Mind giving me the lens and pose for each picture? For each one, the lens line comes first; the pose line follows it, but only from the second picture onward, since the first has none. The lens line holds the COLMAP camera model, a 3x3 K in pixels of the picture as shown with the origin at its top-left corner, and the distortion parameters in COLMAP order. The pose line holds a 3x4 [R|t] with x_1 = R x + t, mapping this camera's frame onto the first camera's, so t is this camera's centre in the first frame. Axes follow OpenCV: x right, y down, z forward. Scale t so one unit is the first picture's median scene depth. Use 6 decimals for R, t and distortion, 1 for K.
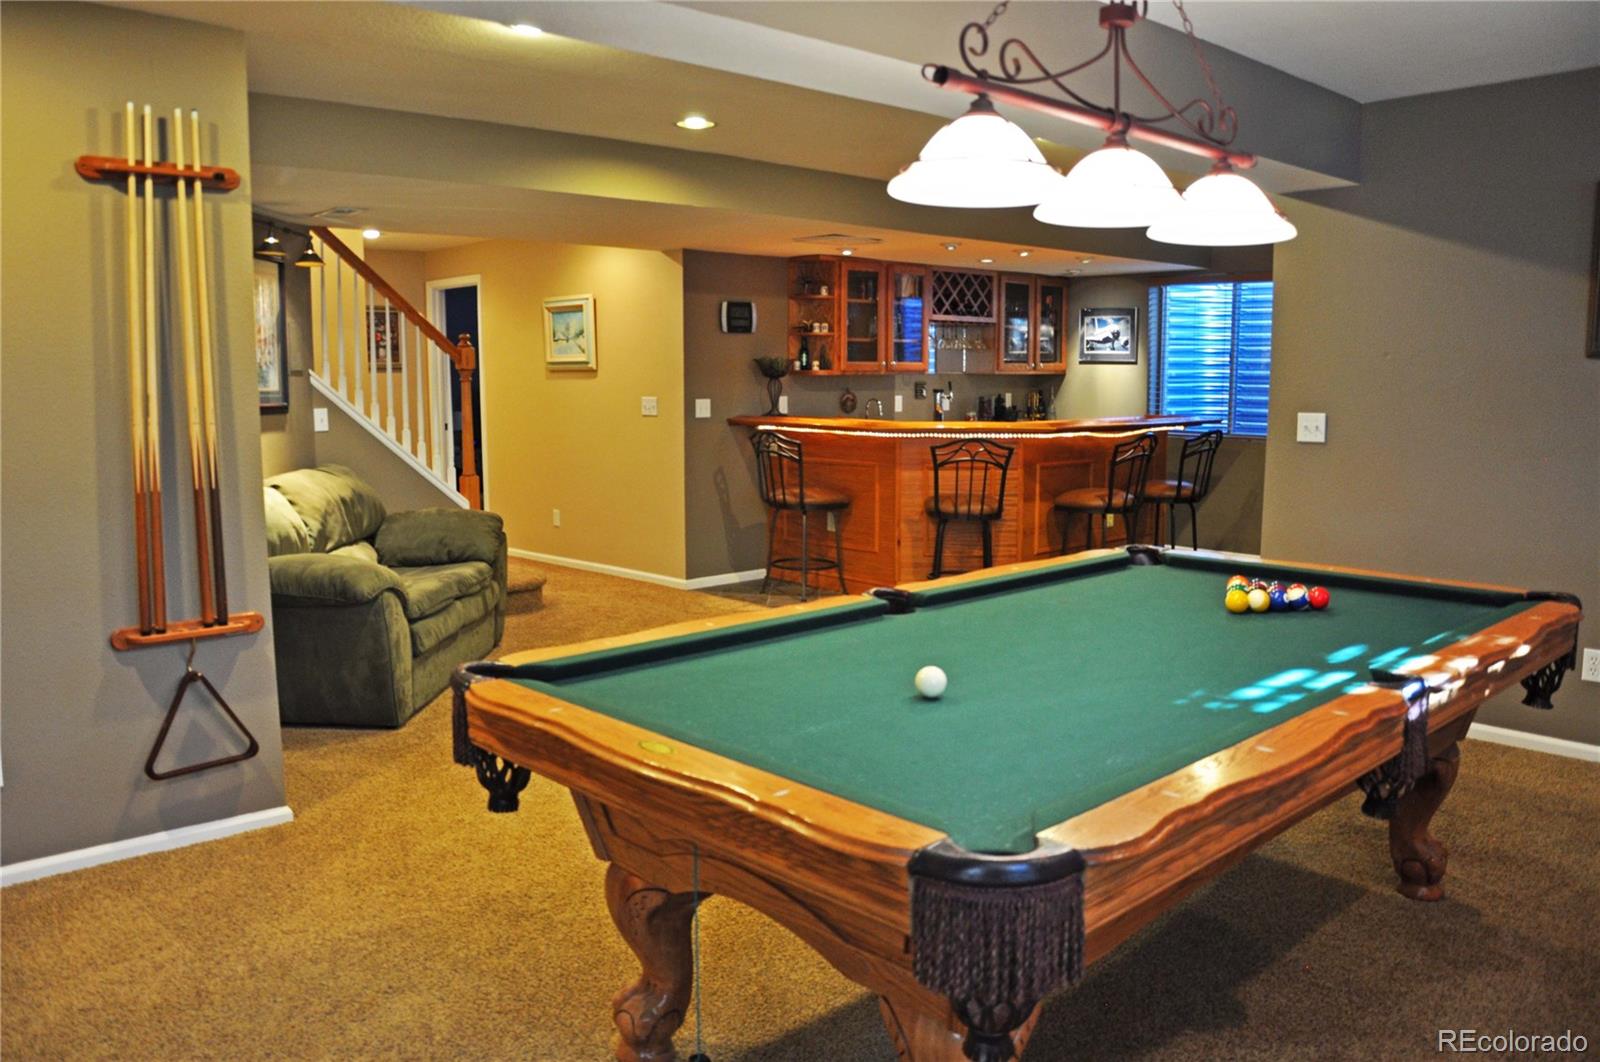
lens RADIAL K [[1231.7, 0, 800.0], [0, 1231.7, 531.0], [0, 0, 1]] dist [-0.154913, 0.103513]
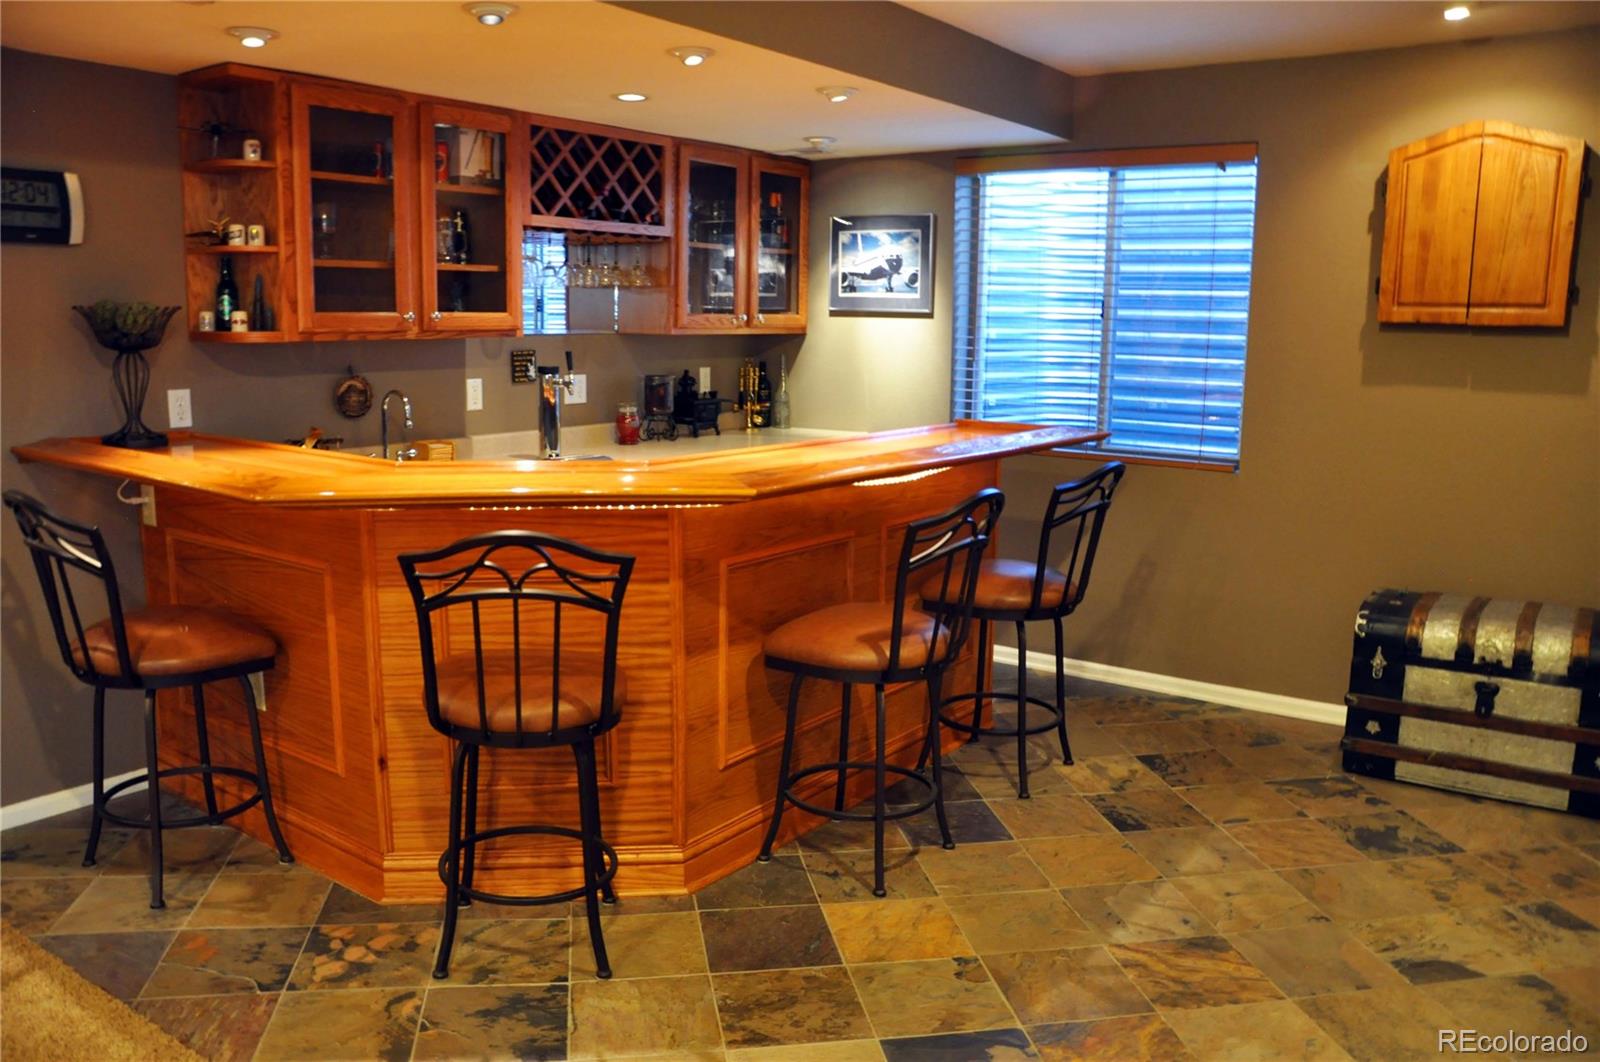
lens RADIAL K [[1231.7, 0, 800.0], [0, 1231.7, 531.0], [0, 0, 1]] dist [-0.154913, 0.103513]
pose [[0.981882, -0.017517, 0.188683, 0.117883], [0.009422, 0.998999, 0.043718, -0.068970], [-0.189260, -0.041148, 0.981064, 0.487274]]
